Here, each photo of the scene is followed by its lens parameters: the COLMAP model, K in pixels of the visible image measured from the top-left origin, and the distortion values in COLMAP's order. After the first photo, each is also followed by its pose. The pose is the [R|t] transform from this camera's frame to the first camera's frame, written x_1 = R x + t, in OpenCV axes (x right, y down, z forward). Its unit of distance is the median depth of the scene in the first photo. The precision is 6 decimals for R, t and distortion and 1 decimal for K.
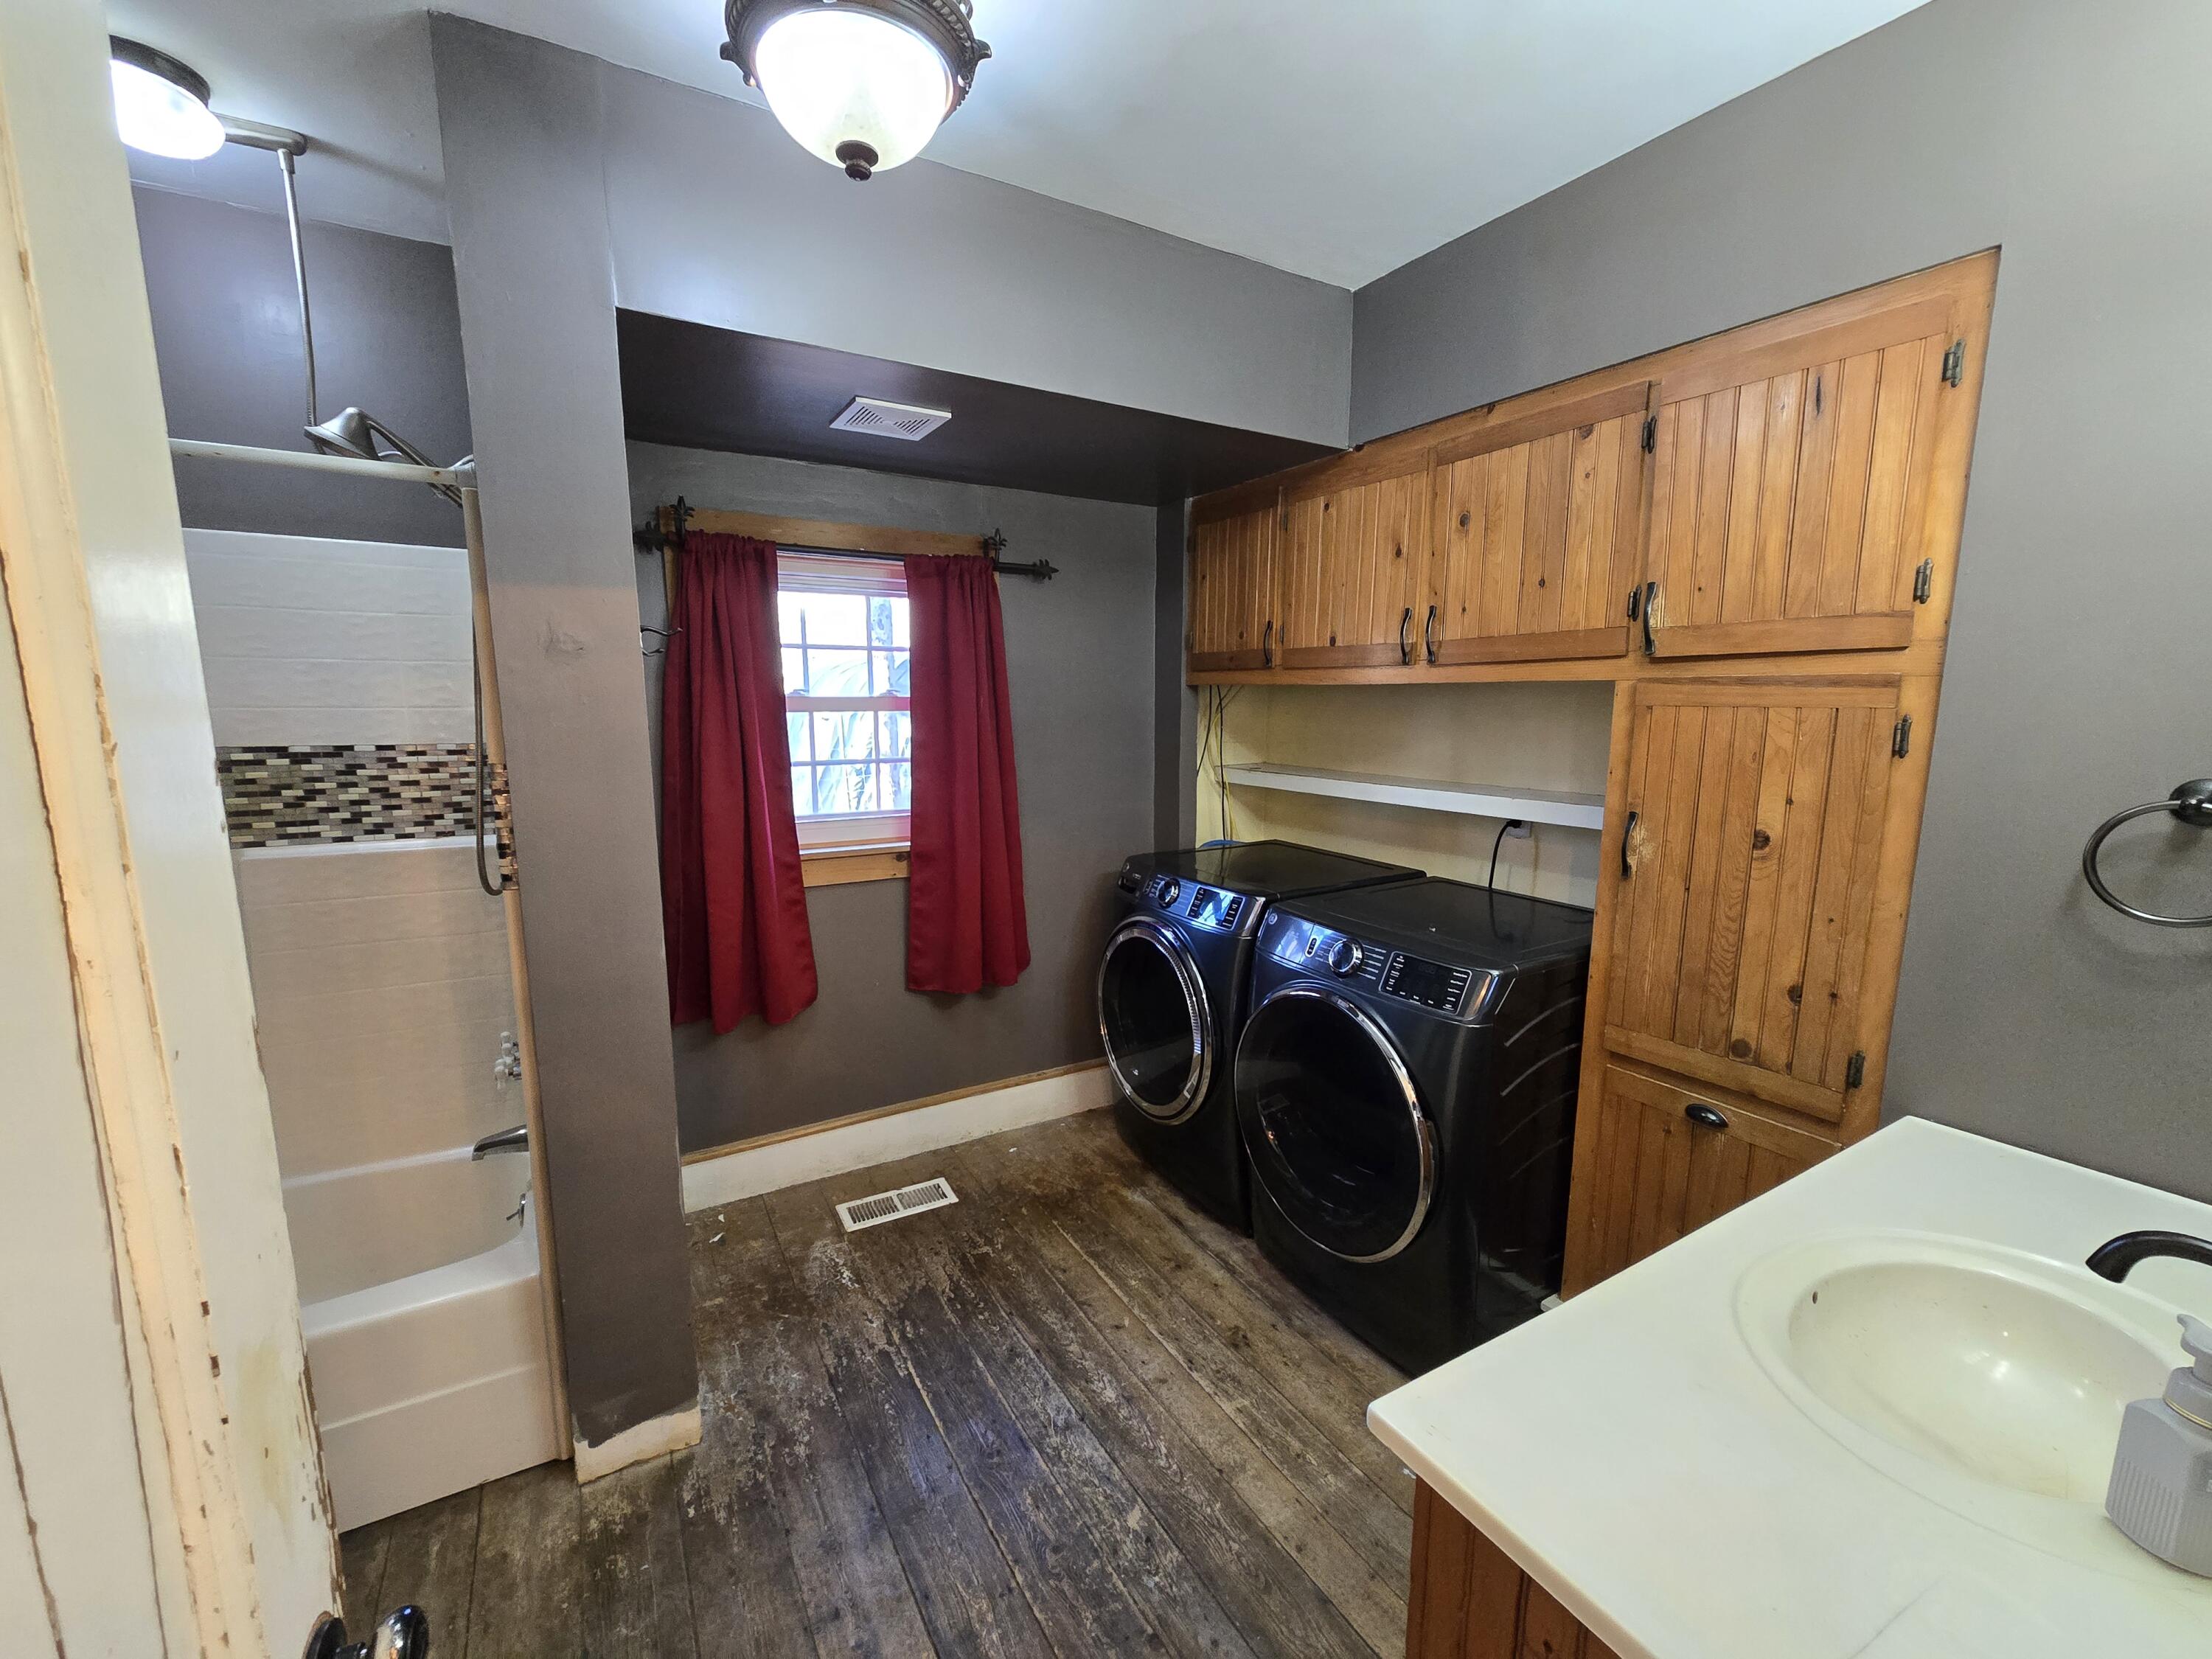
lens RADIAL K [[907.6, 0, 1083.1], [0, 907.6, 829.7], [0, 0, 1]] dist [-0.006053, 0.000713]
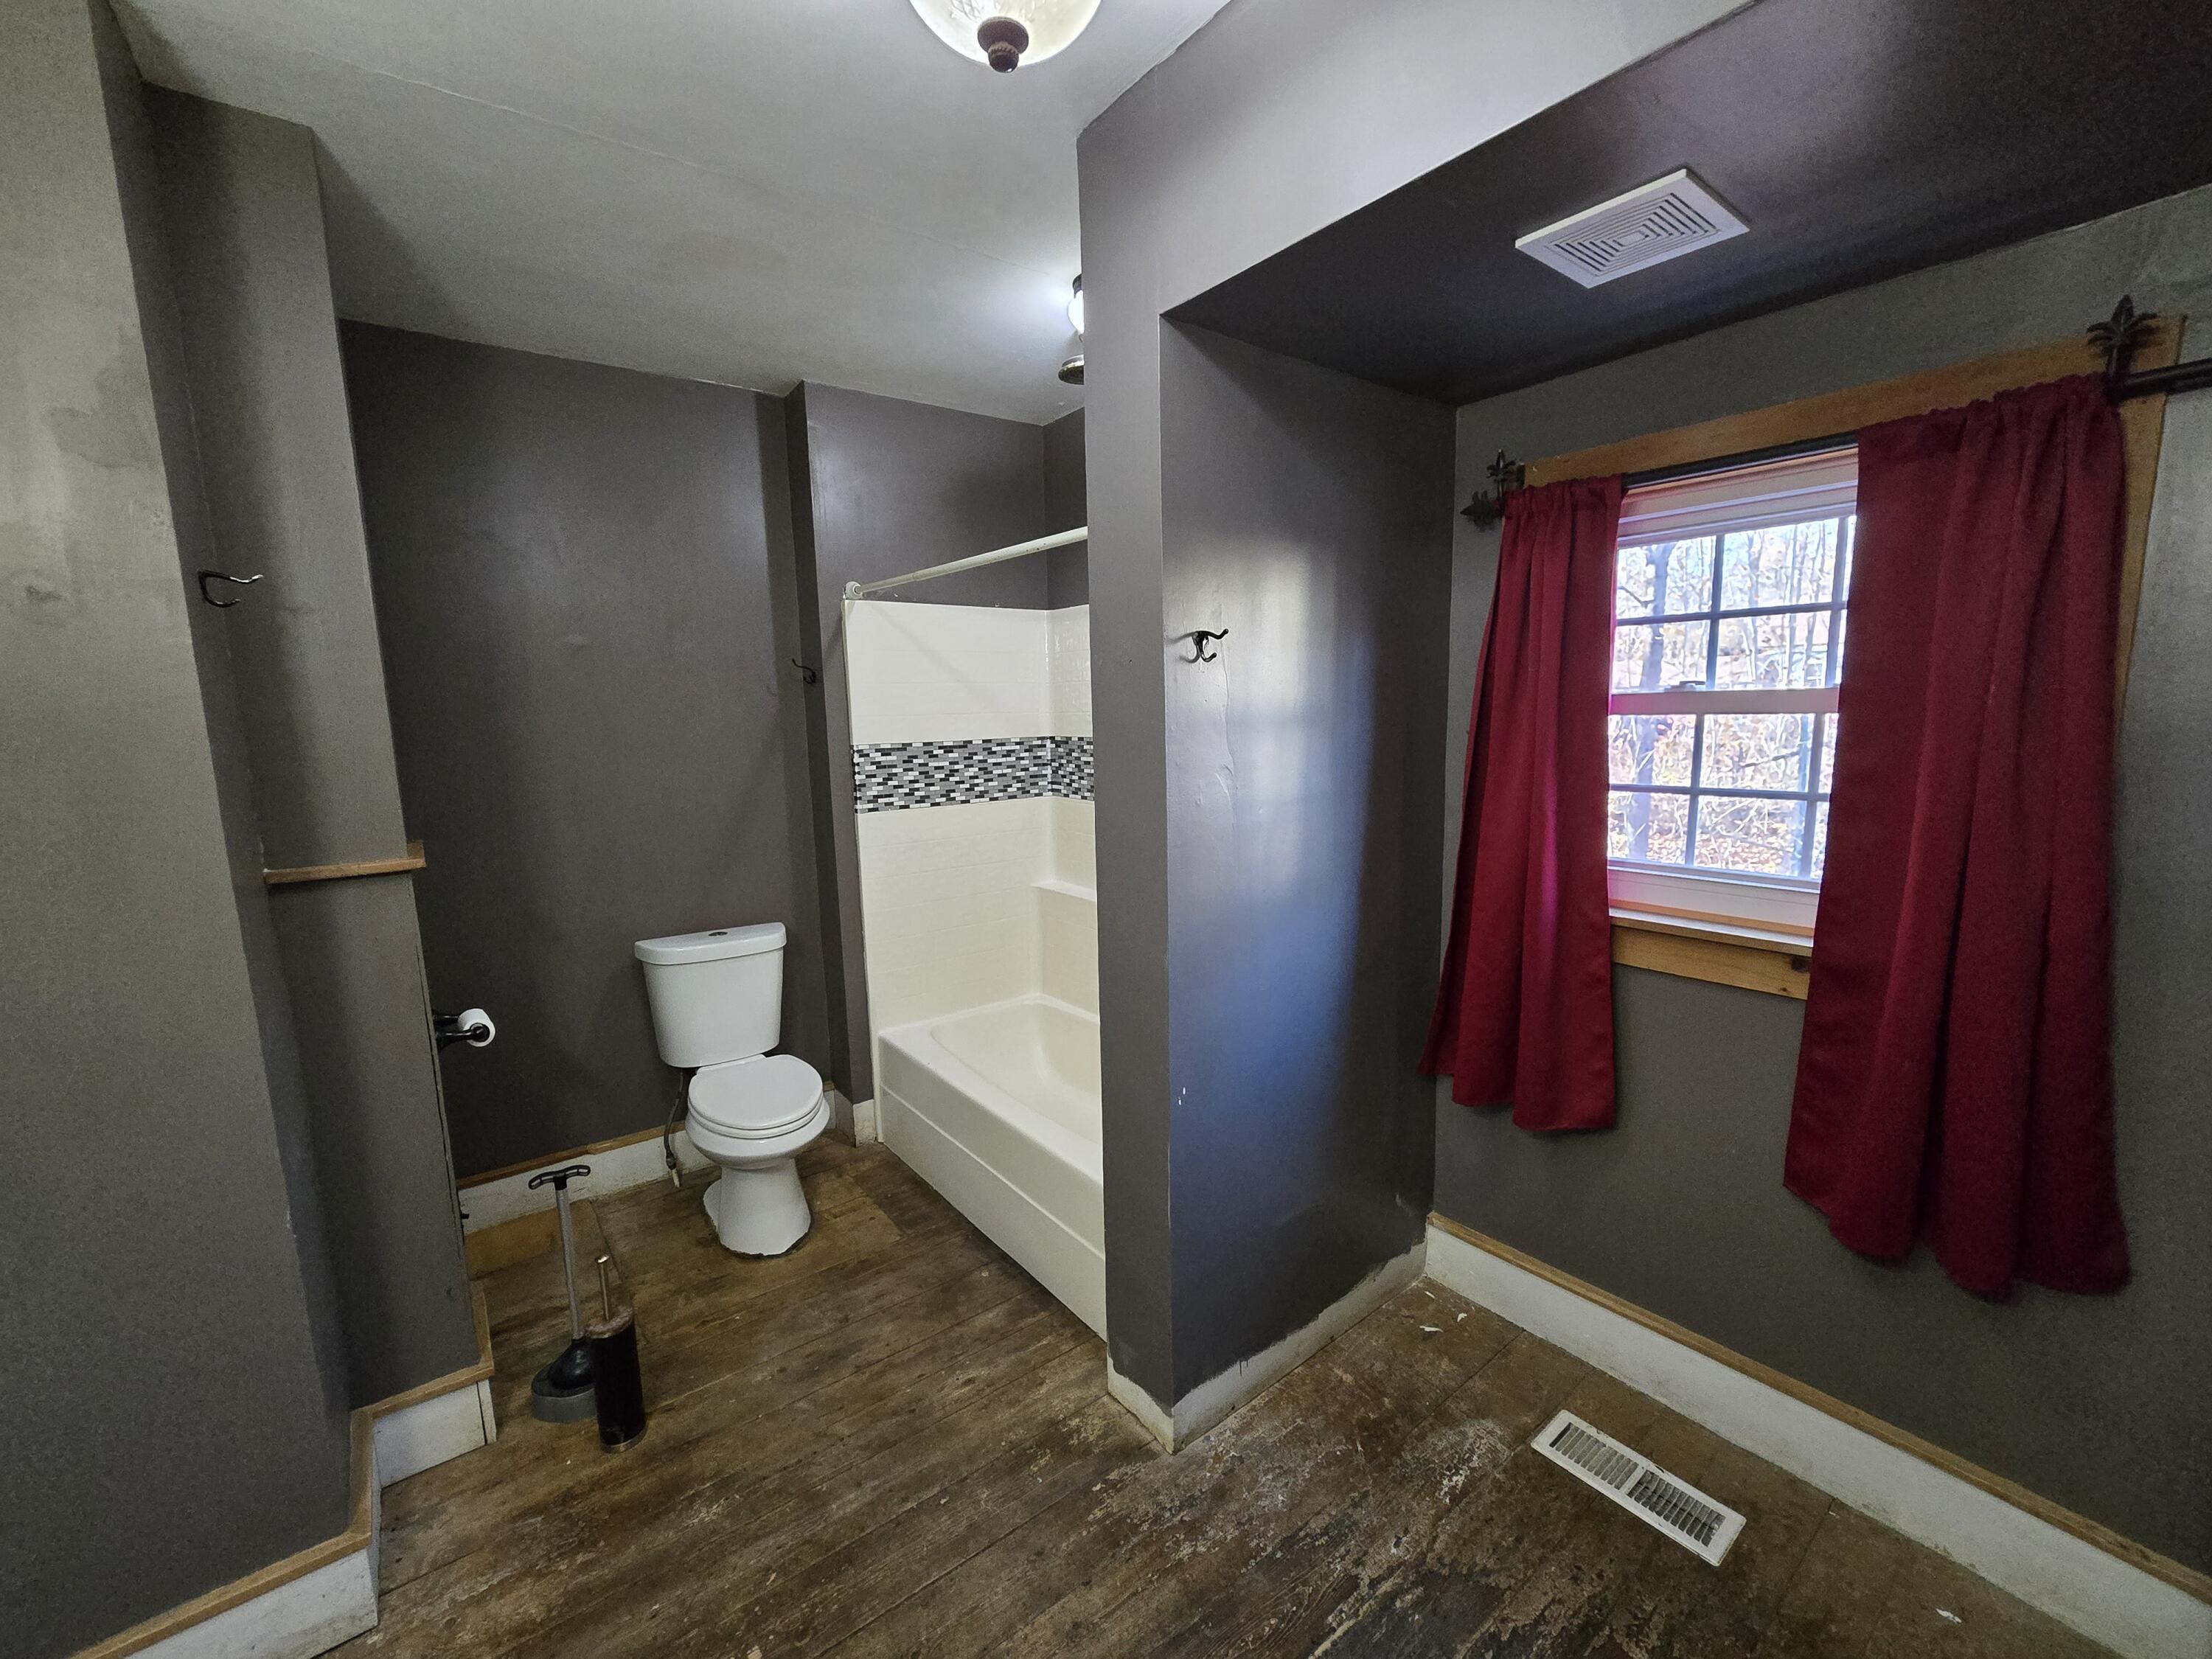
lens RADIAL K [[907.6, 0, 1086.4], [0, 907.6, 823.0], [0, 0, 1]] dist [-0.006053, 0.000713]
pose [[0.146285, 0.131327, -0.980487, 0.395706], [-0.125919, 0.985559, 0.113219, -0.091094], [0.981196, 0.106900, 0.160709, 0.607877]]
